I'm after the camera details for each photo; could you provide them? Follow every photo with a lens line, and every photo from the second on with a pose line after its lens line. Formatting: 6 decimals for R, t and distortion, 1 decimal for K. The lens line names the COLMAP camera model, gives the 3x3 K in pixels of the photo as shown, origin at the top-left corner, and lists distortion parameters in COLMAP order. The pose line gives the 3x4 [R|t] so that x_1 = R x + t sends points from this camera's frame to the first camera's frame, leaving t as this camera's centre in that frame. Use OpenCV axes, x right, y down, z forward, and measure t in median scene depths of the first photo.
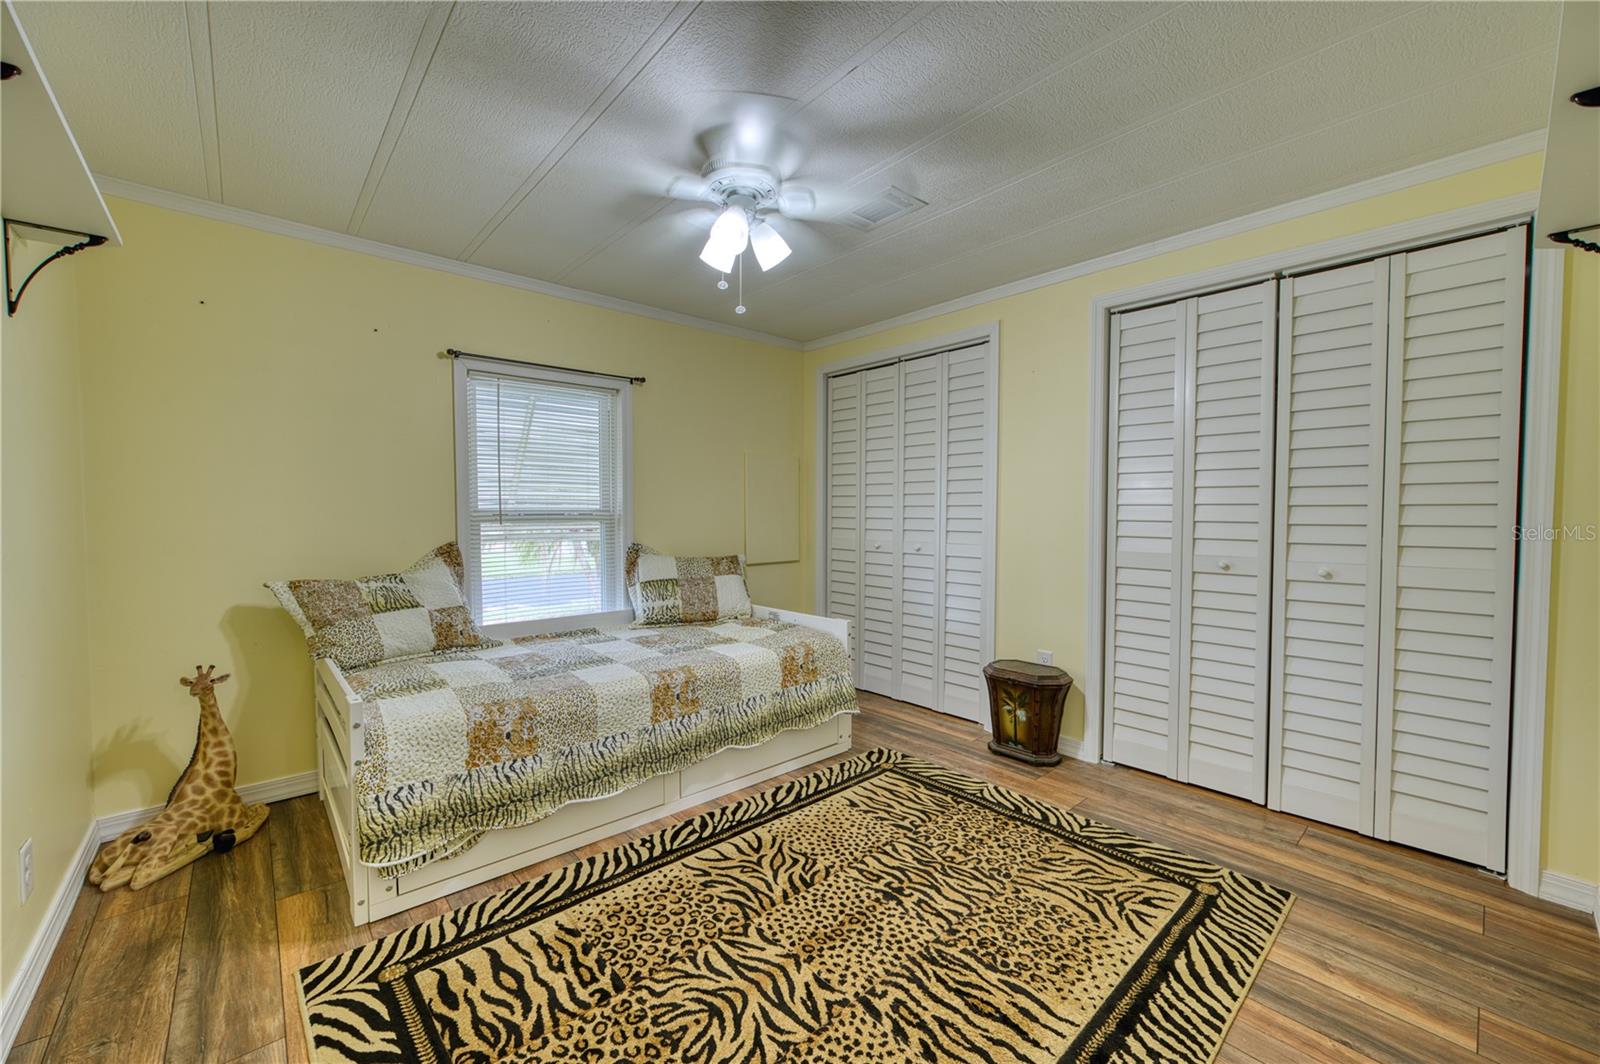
lens RADIAL K [[636.3, 0, 800.9], [0, 636.3, 531.4], [0, 0, 1]] dist [-0.010406, 0.004094]
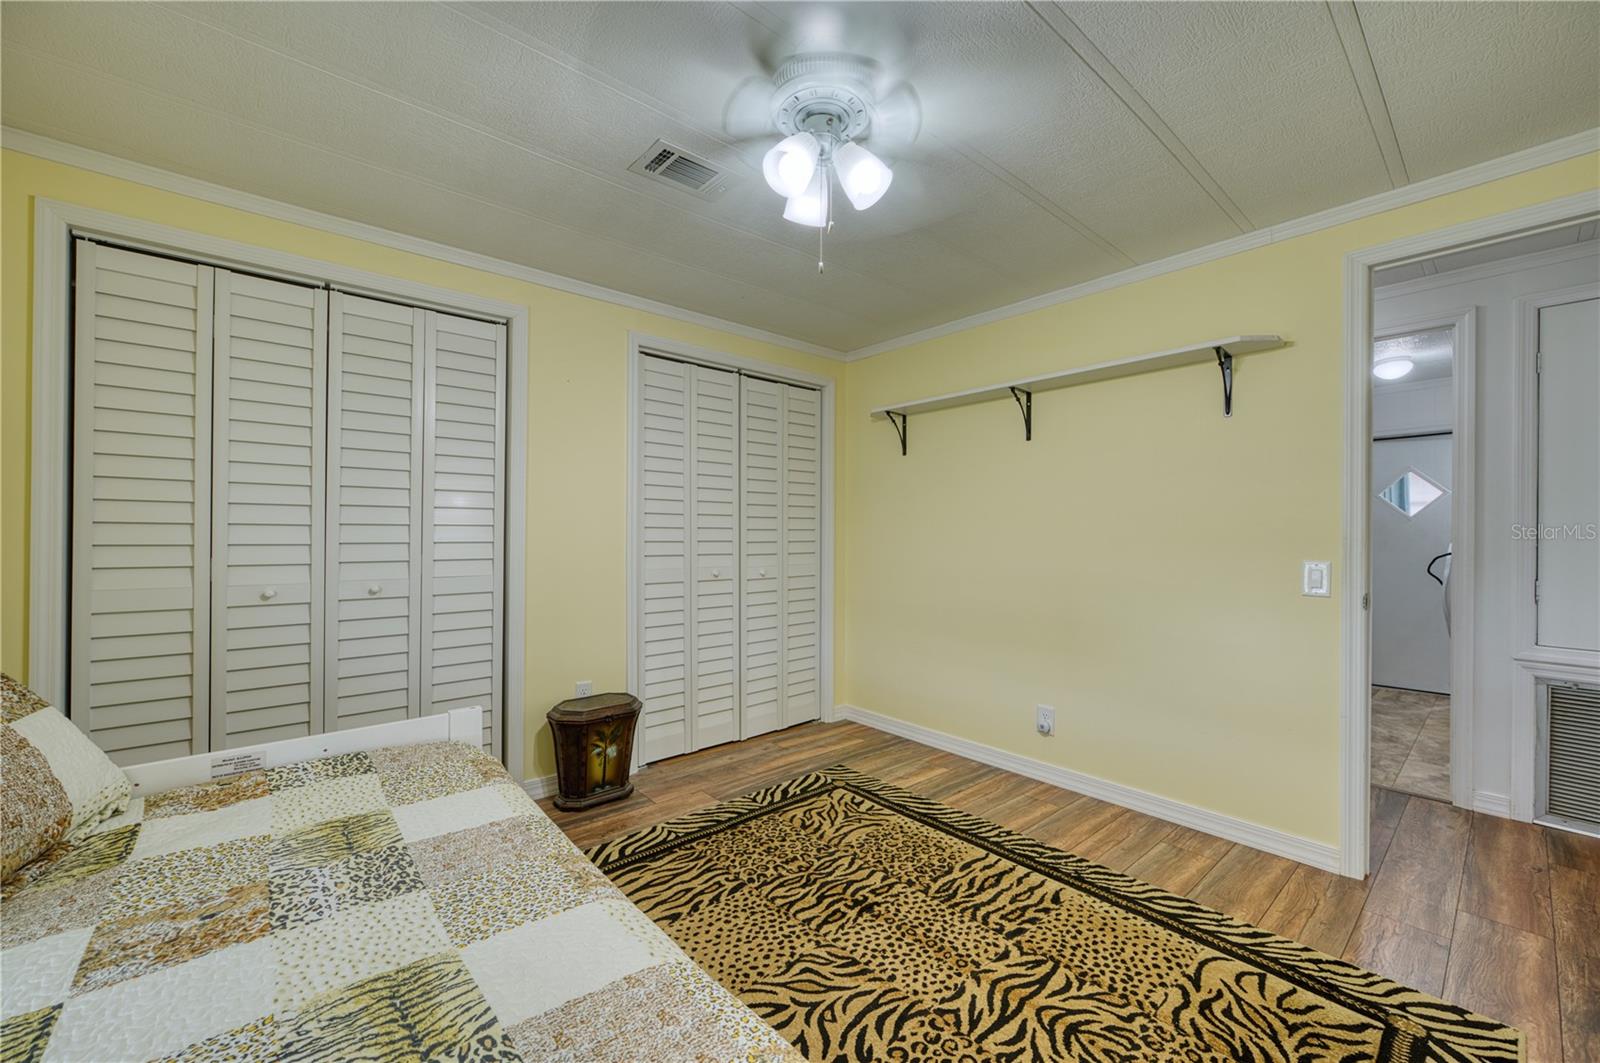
lens RADIAL K [[636.3, 0, 795.6], [0, 636.3, 530.5], [0, 0, 1]] dist [-0.010406, 0.004094]
pose [[0.009858, 0.001800, 0.999950, -0.841334], [0.028935, 0.999579, -0.002085, -0.036413], [-0.999533, 0.028954, 0.009802, 1.029011]]
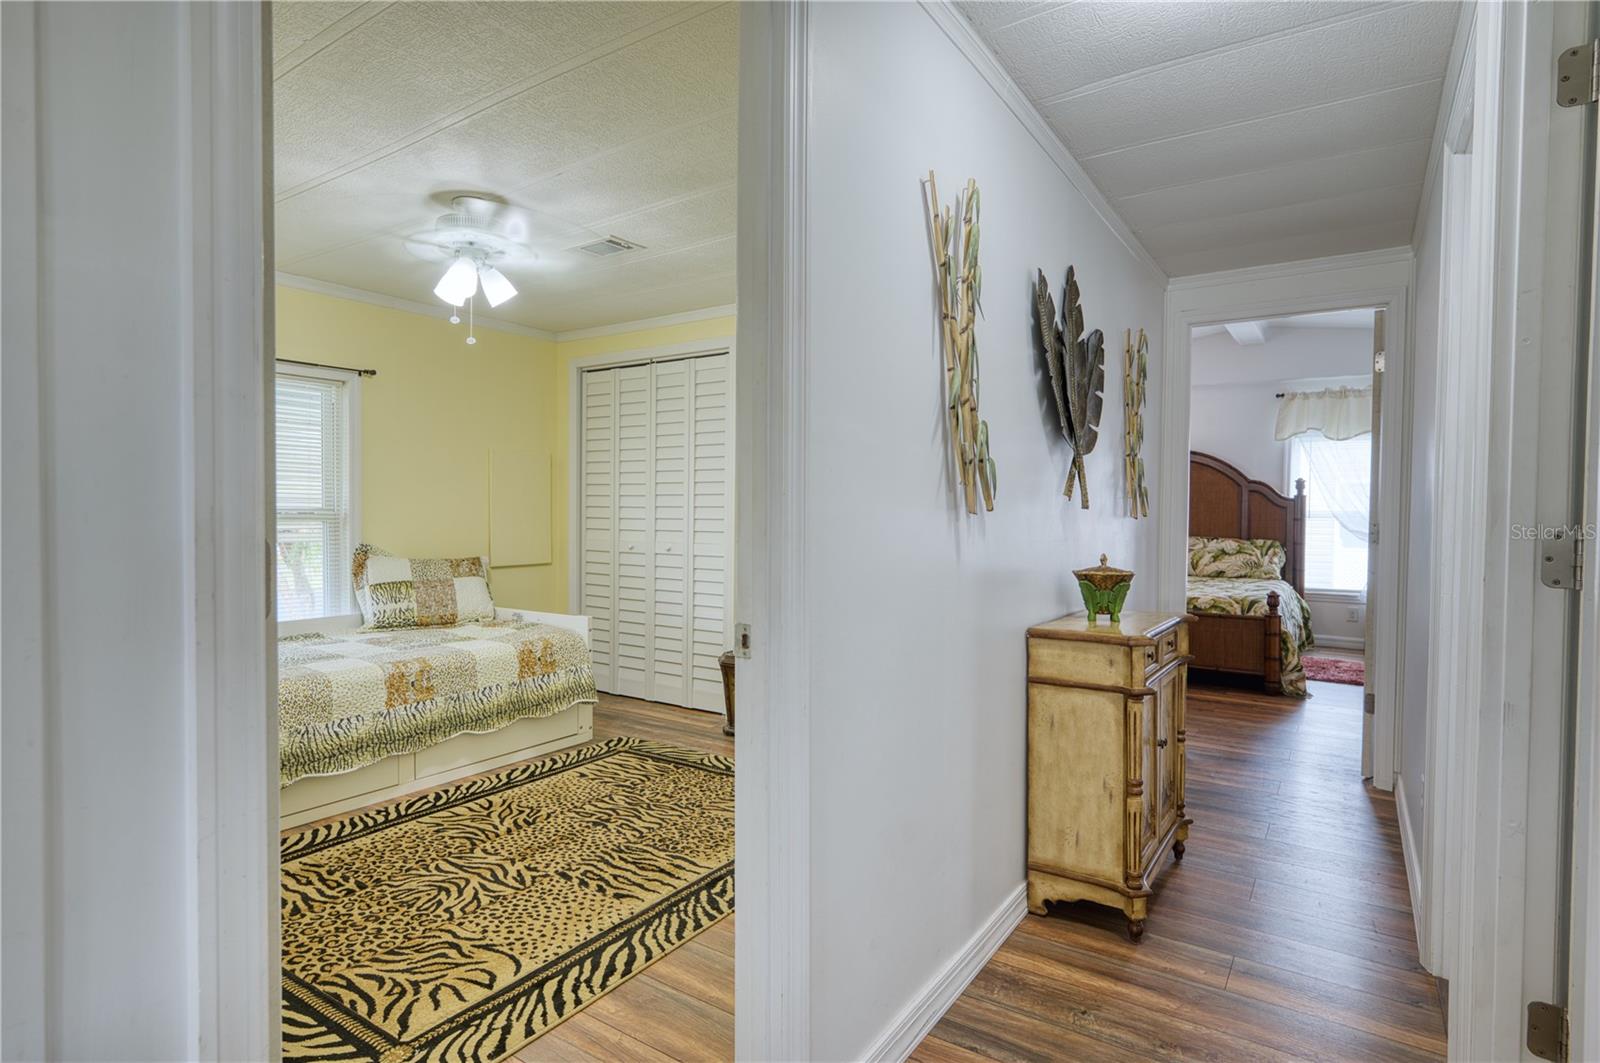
lens RADIAL K [[848.4, 0, 806.0], [0, 848.4, 530.6], [0, 0, 1]] dist [-0.001101, -0.001102]
pose [[0.970176, 0.000282, 0.242400, 0.125052], [0.001611, 0.999970, -0.007610, 0.015895], [-0.242395, 0.007774, 0.970146, -0.667541]]
